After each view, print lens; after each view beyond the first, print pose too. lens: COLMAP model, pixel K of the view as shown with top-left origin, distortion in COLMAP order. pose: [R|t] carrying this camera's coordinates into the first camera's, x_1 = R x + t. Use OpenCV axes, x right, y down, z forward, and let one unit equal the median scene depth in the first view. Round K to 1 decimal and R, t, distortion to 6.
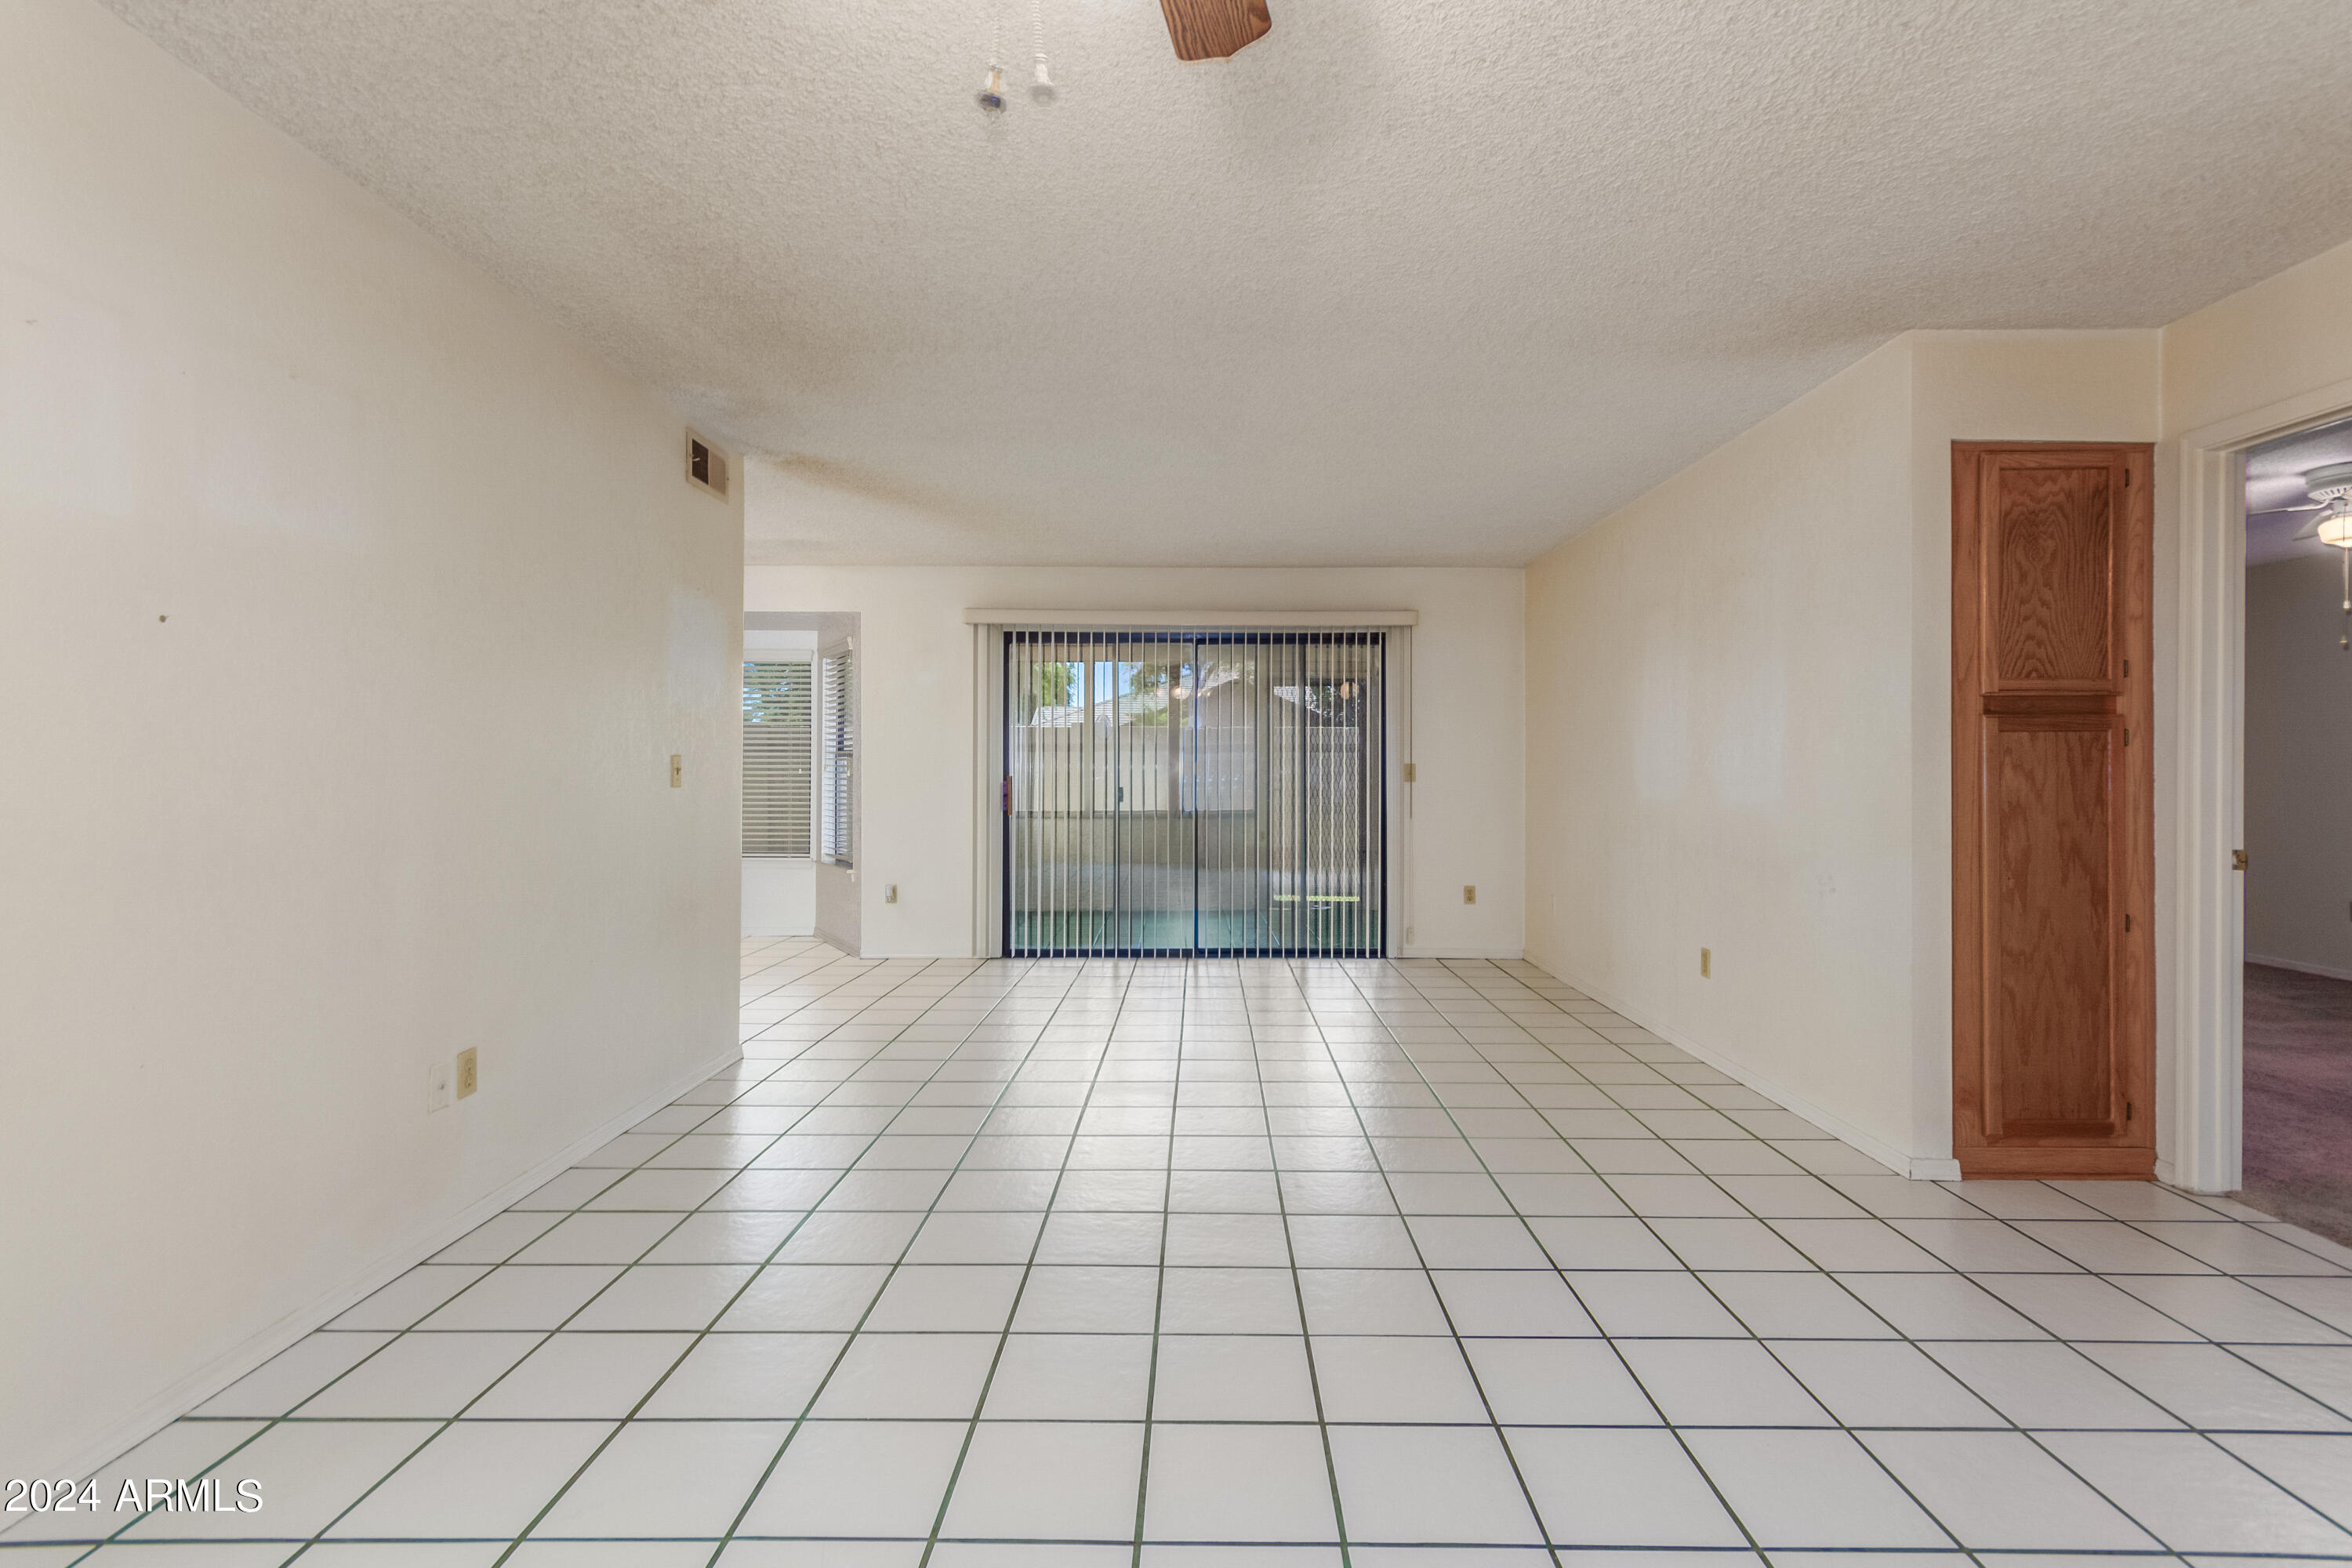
lens RADIAL K [[1124.4, 0, 1186.2], [0, 1124.4, 771.6], [0, 0, 1]] dist [0.089140, 0.000165]
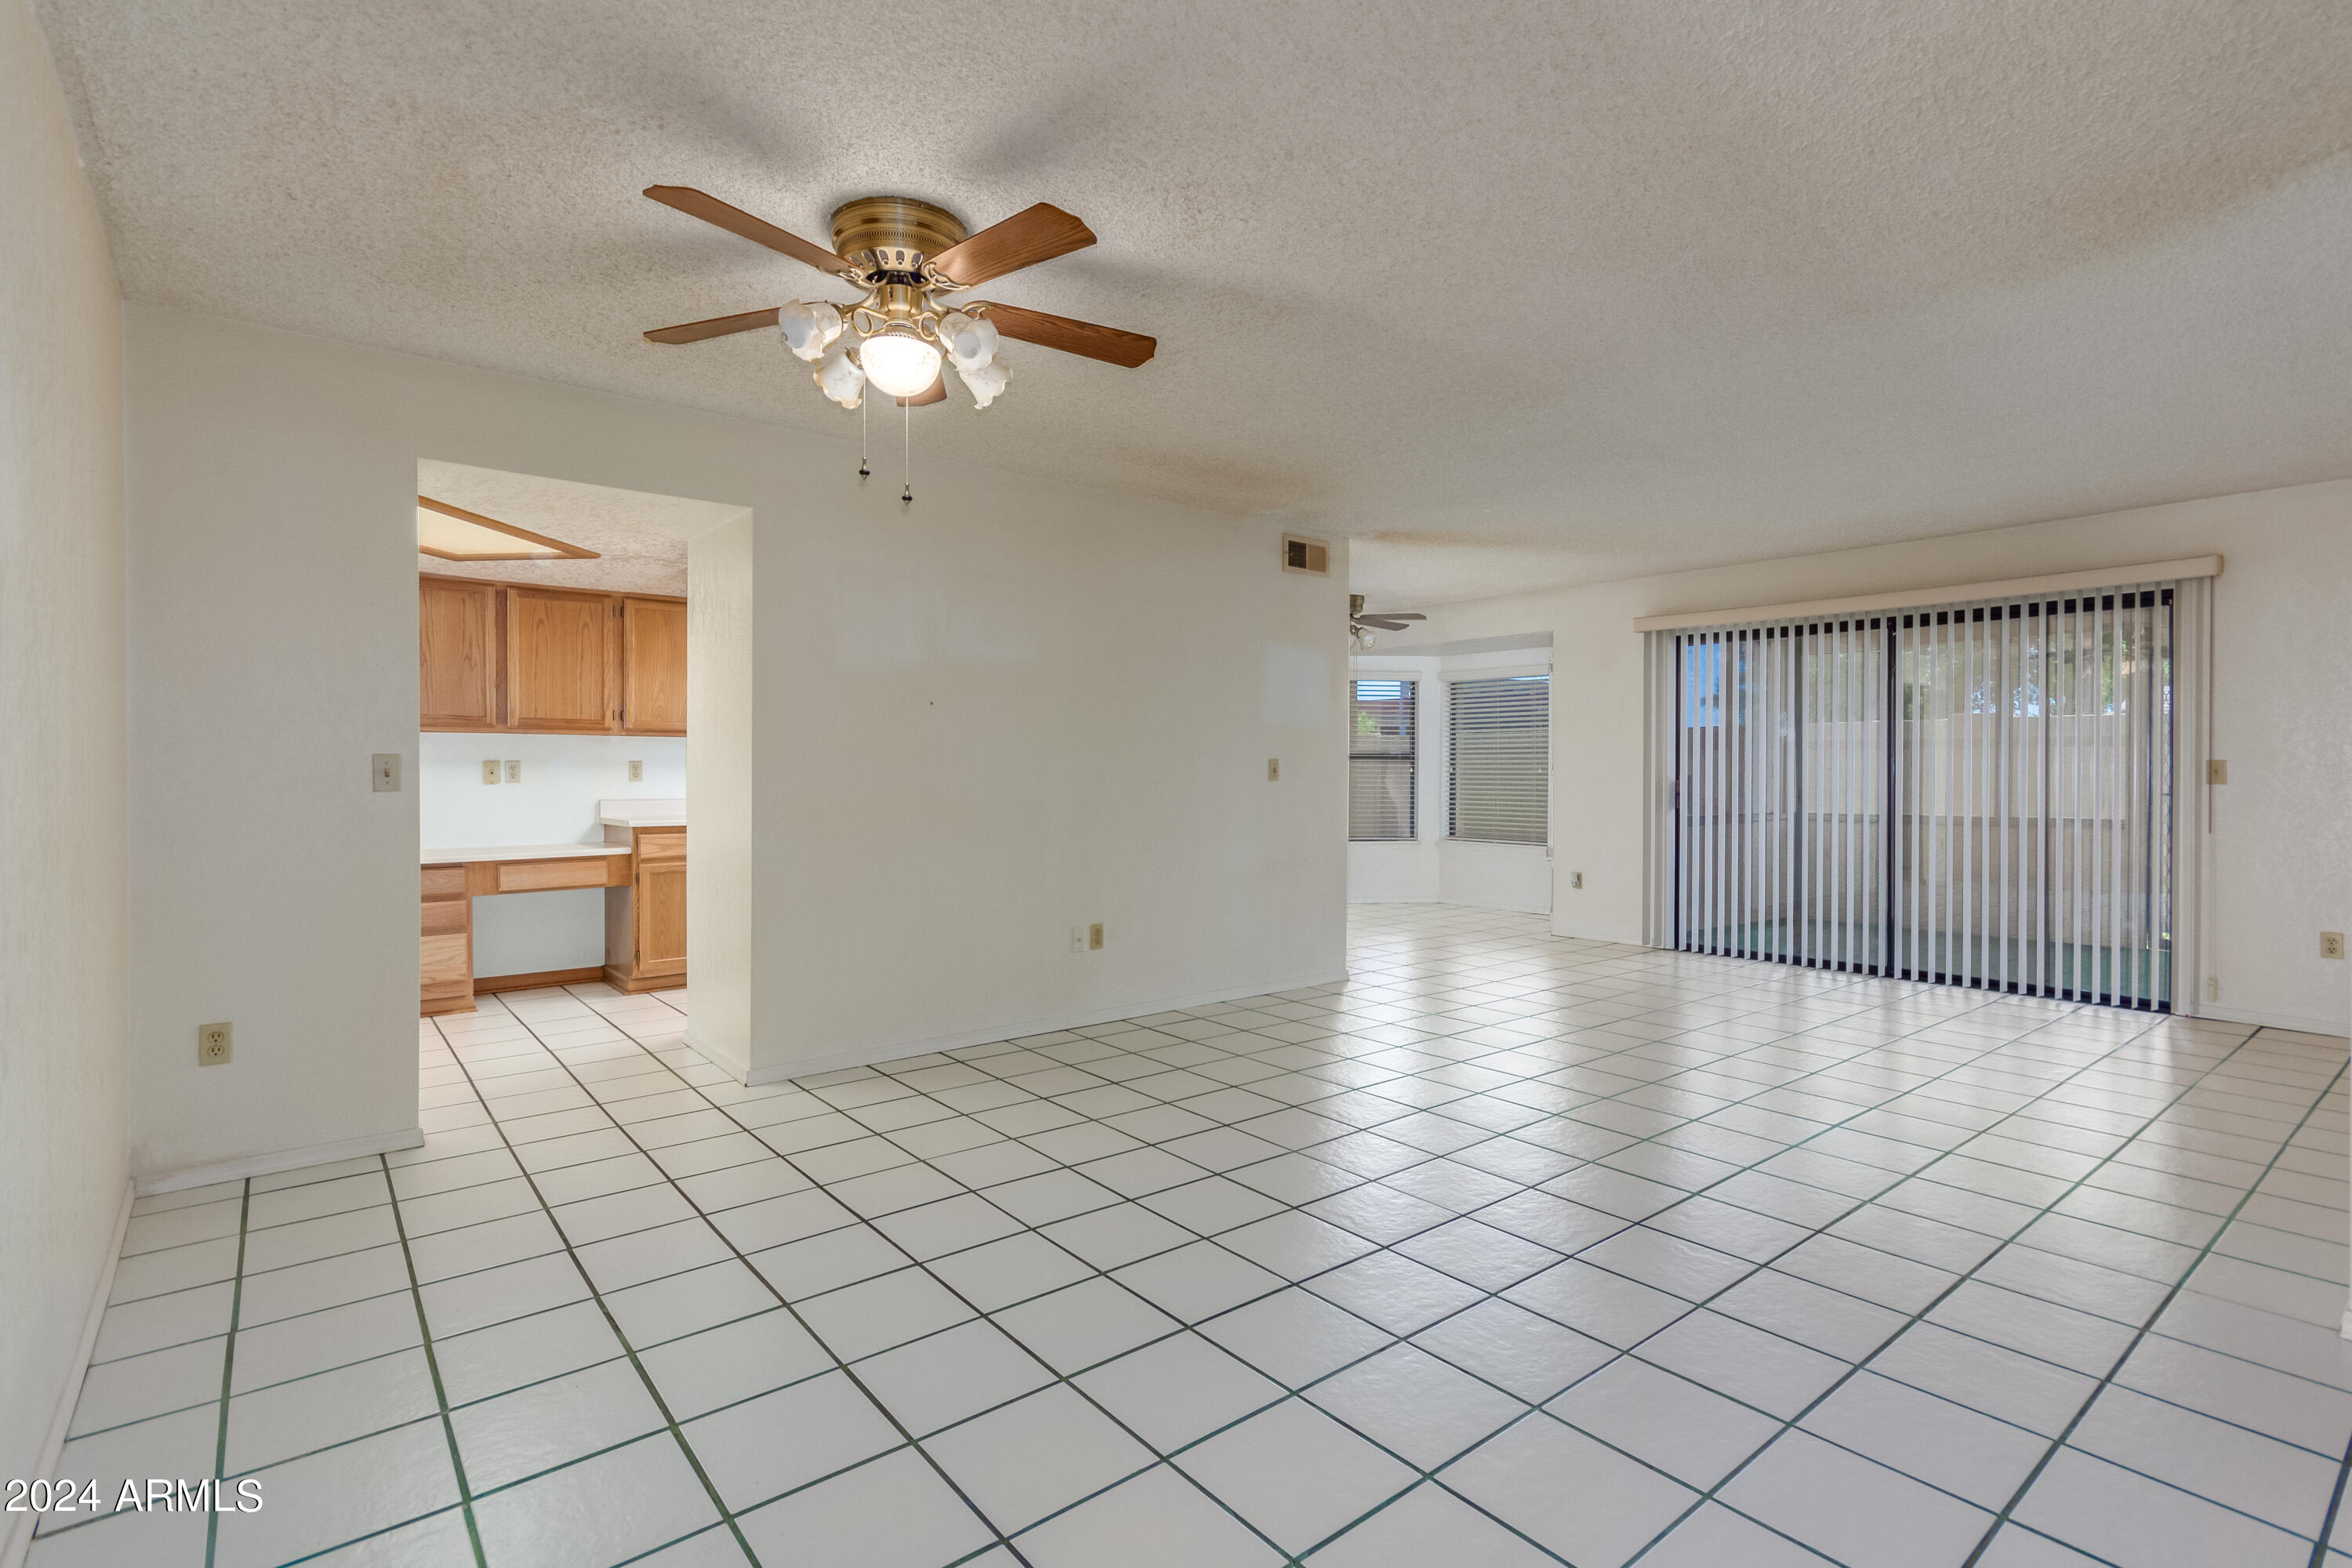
lens RADIAL K [[1102.4, 0, 1178.8], [0, 1102.4, 773.6], [0, 0, 1]] dist [0.000625, 0.000788]
pose [[0.636043, 0.001786, -0.771652, 0.327354], [-0.000607, 0.999998, 0.001814, 0.001069], [0.771654, -0.000685, 0.636043, 0.005833]]
